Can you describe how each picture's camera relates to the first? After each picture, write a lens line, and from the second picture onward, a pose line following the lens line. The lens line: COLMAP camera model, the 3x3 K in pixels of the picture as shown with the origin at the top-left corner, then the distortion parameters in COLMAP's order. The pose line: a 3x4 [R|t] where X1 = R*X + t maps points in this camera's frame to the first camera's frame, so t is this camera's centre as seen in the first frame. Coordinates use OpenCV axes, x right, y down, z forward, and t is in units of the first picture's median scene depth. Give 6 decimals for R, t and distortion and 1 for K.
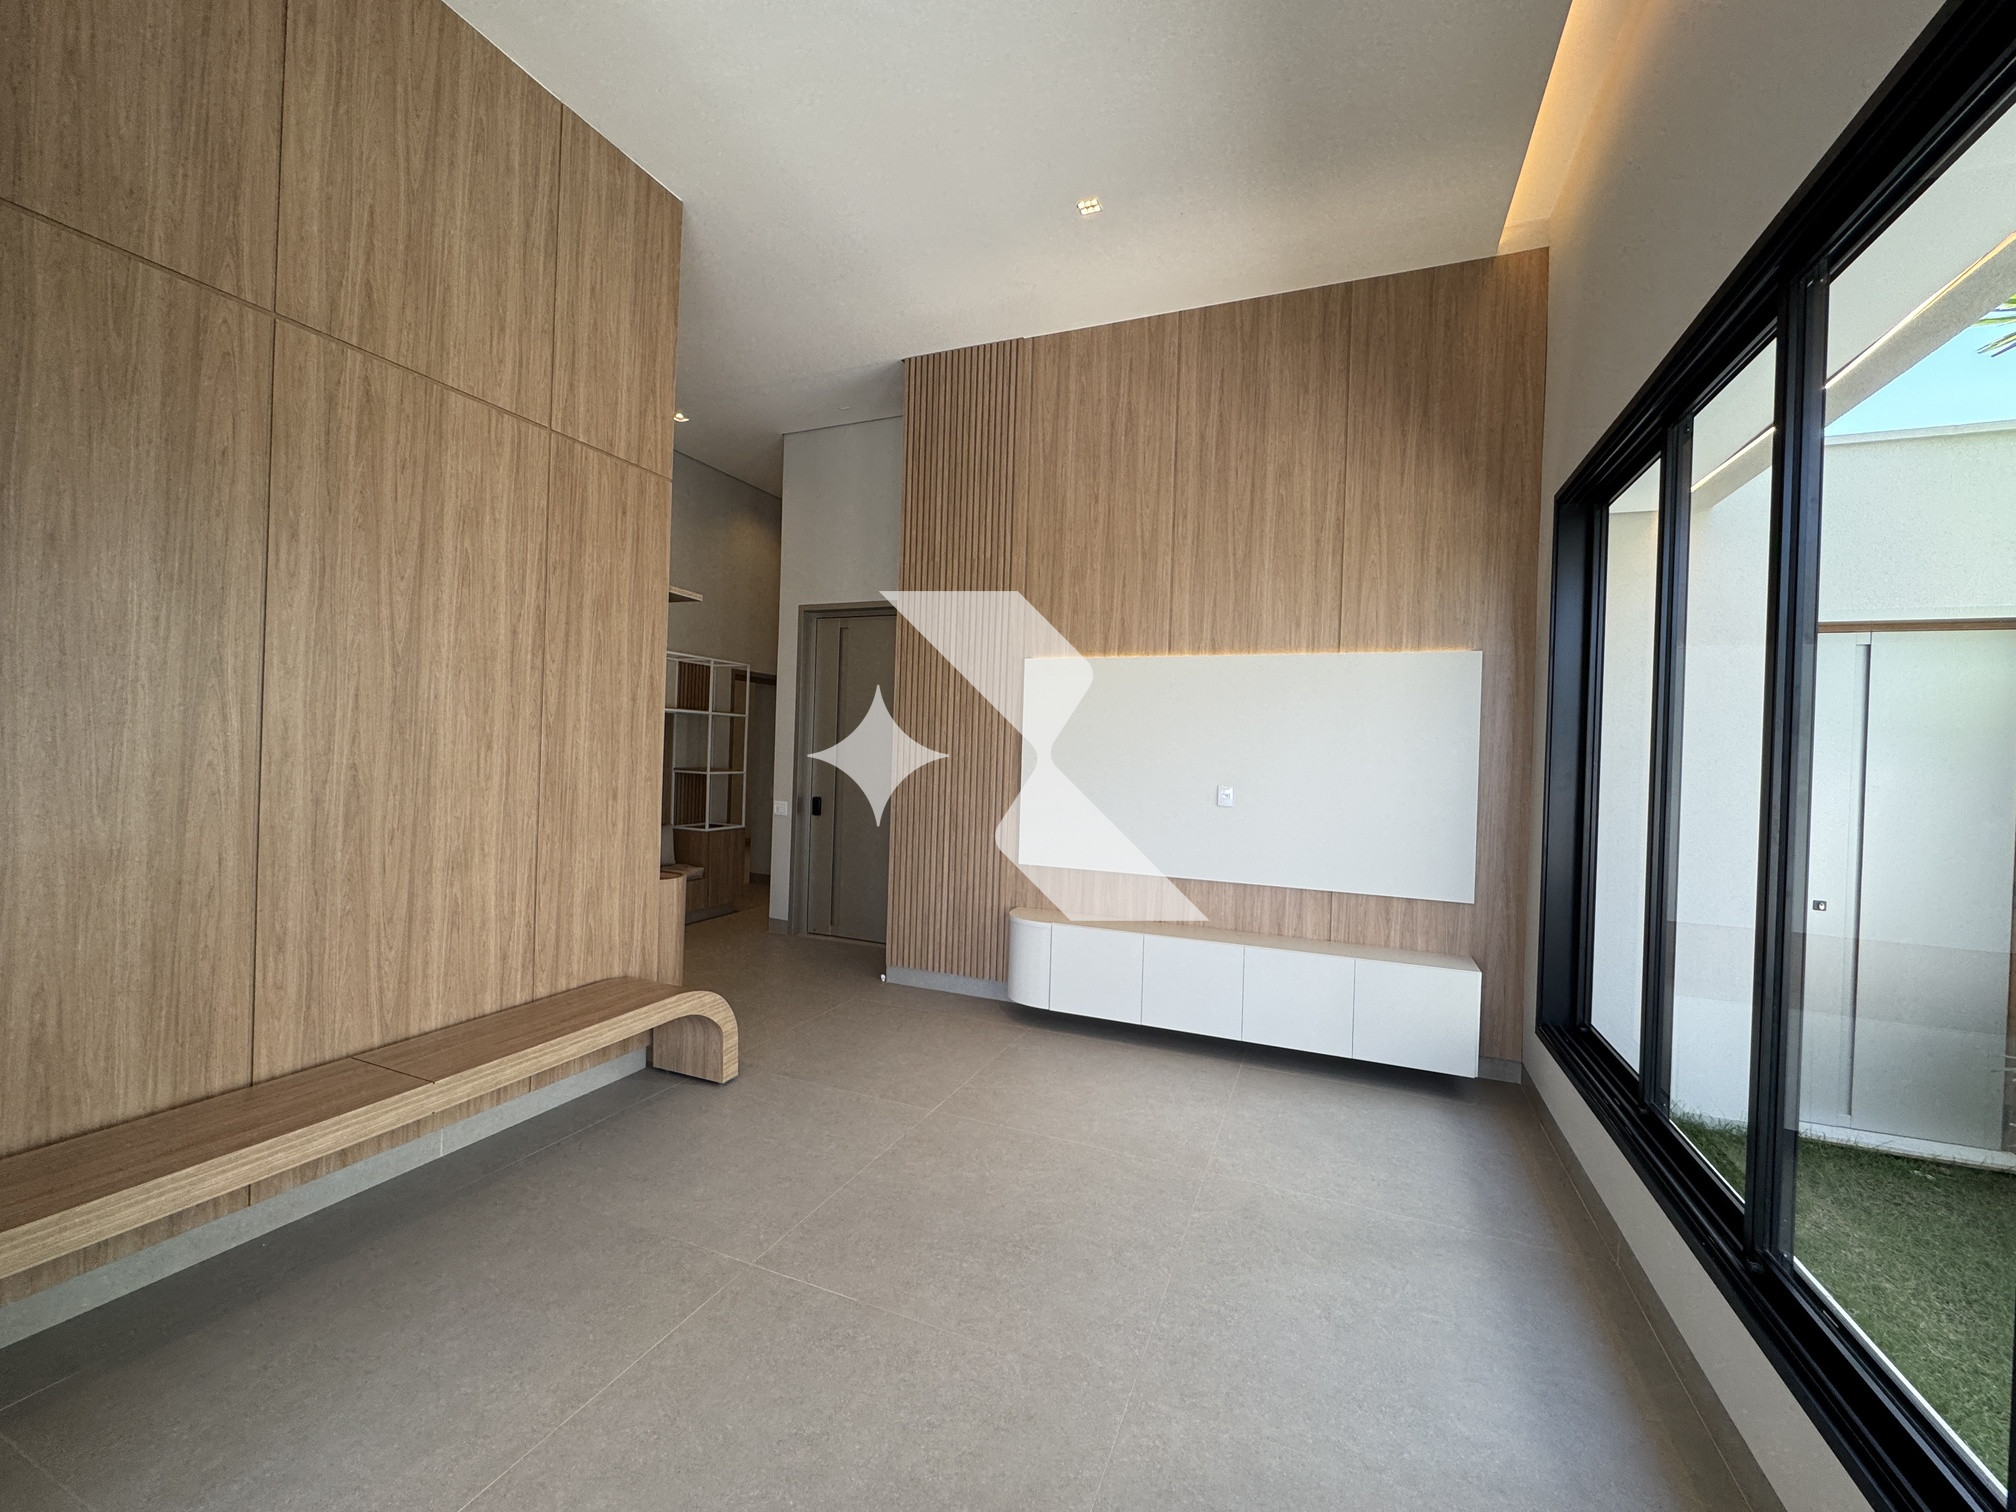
lens RADIAL K [[805.8, 0, 1005.2], [0, 805.8, 749.4], [0, 0, 1]] dist [-0.005012, 0.000778]
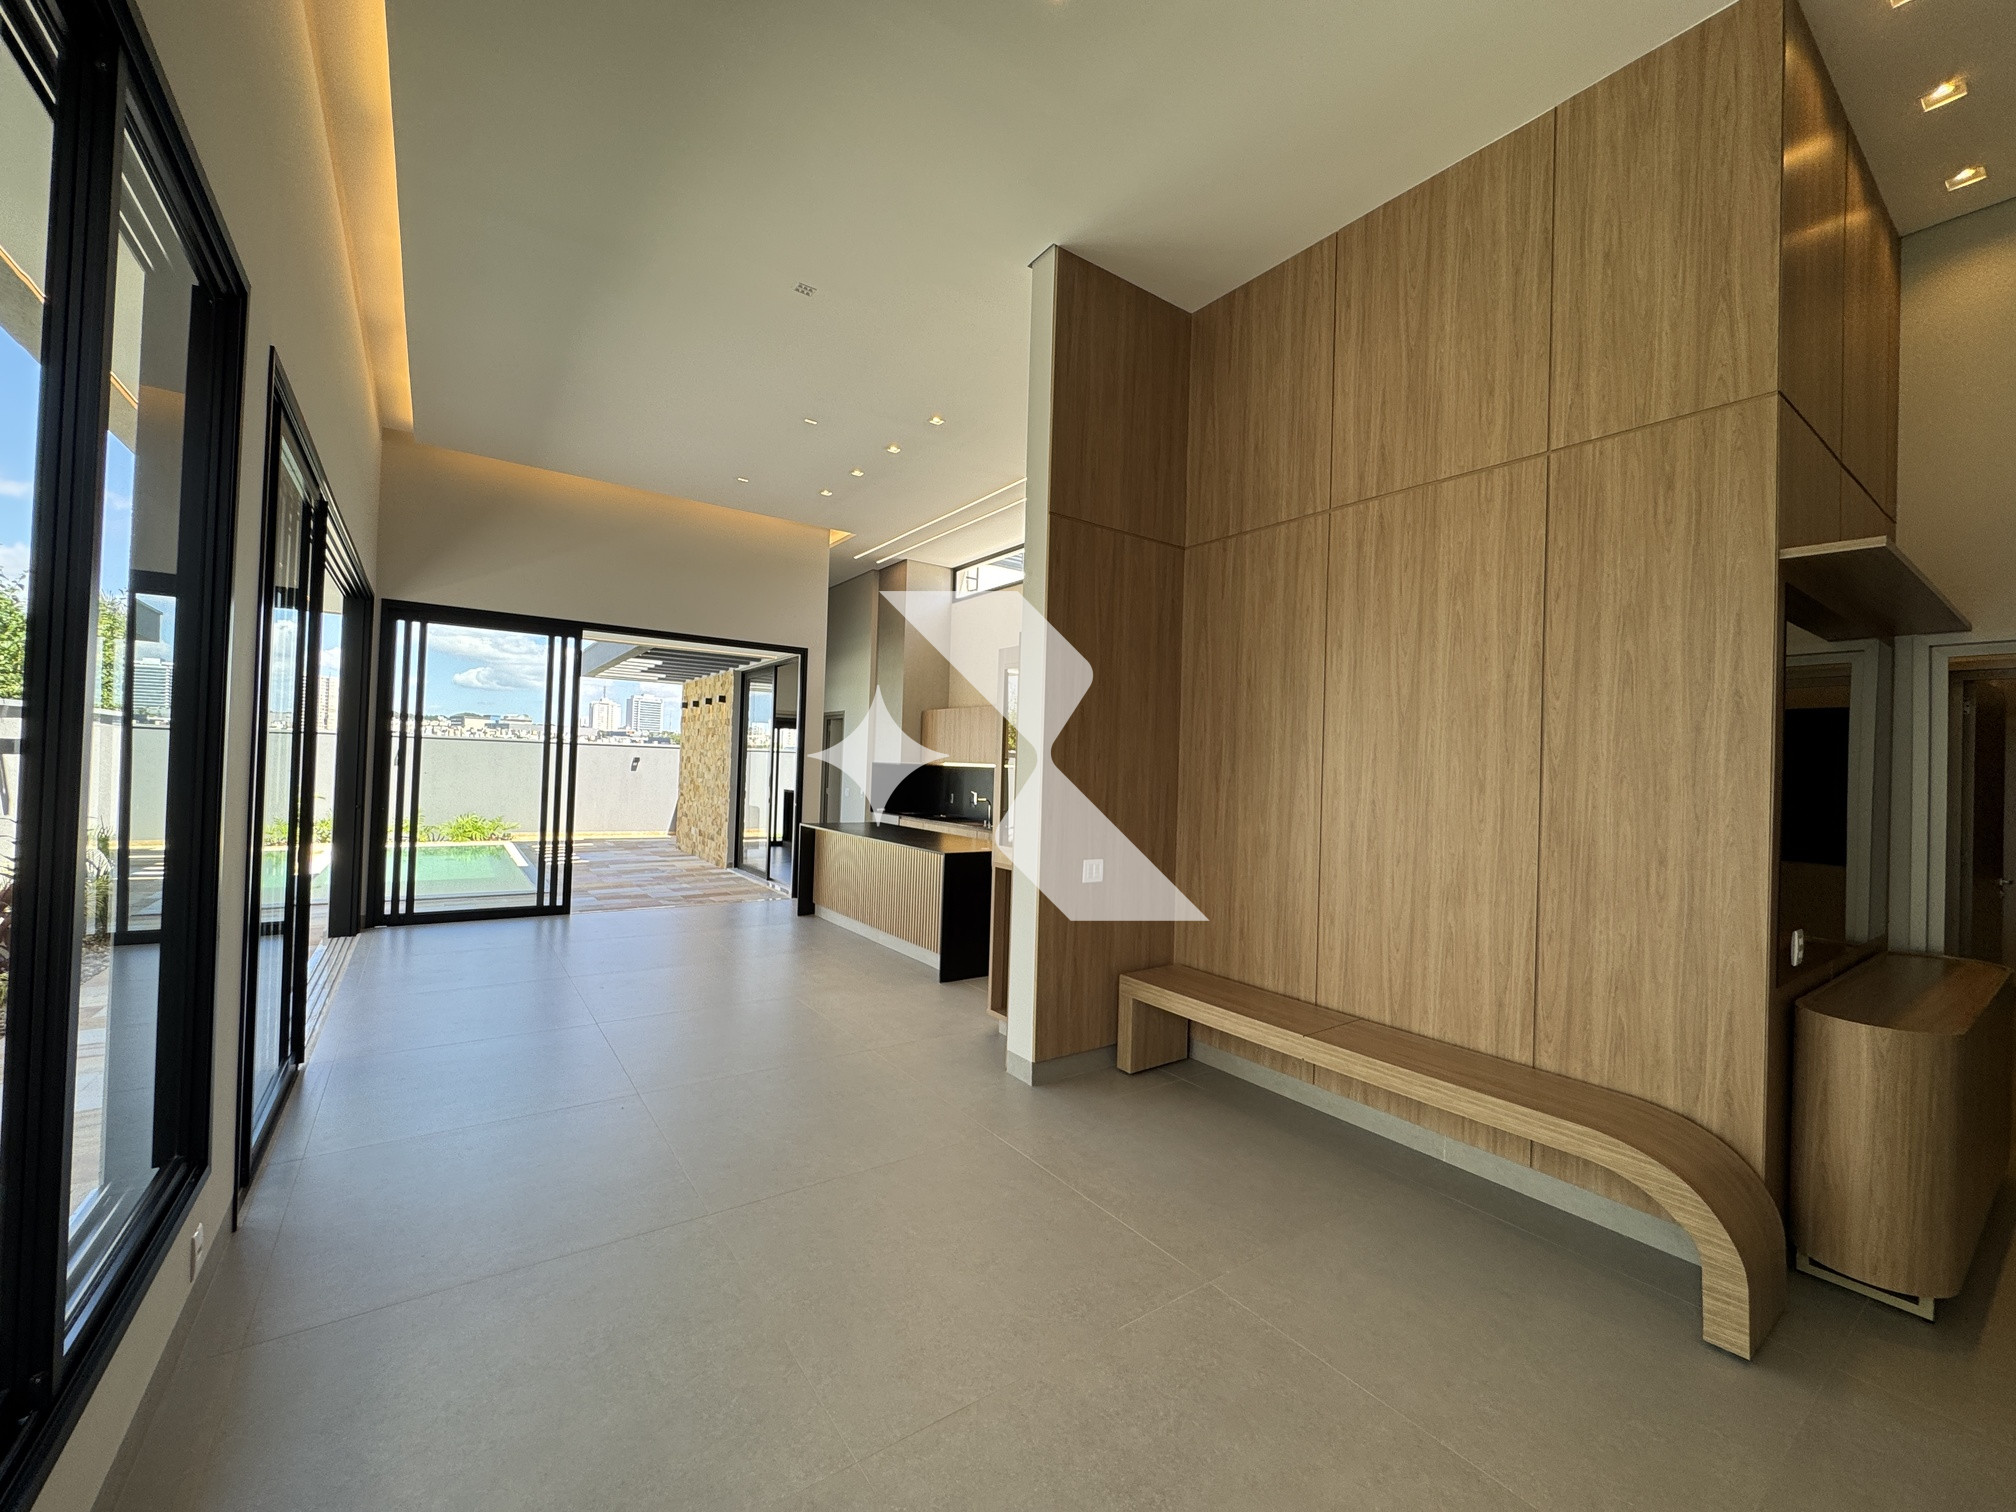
lens RADIAL K [[805.8, 0, 1013.1], [0, 805.8, 762.8], [0, 0, 1]] dist [-0.005012, 0.000778]
pose [[-0.514558, -0.063091, -0.855131, 0.574305], [-0.054908, 0.997667, -0.040568, 0.037485], [0.855696, 0.026078, -0.516822, 1.038824]]
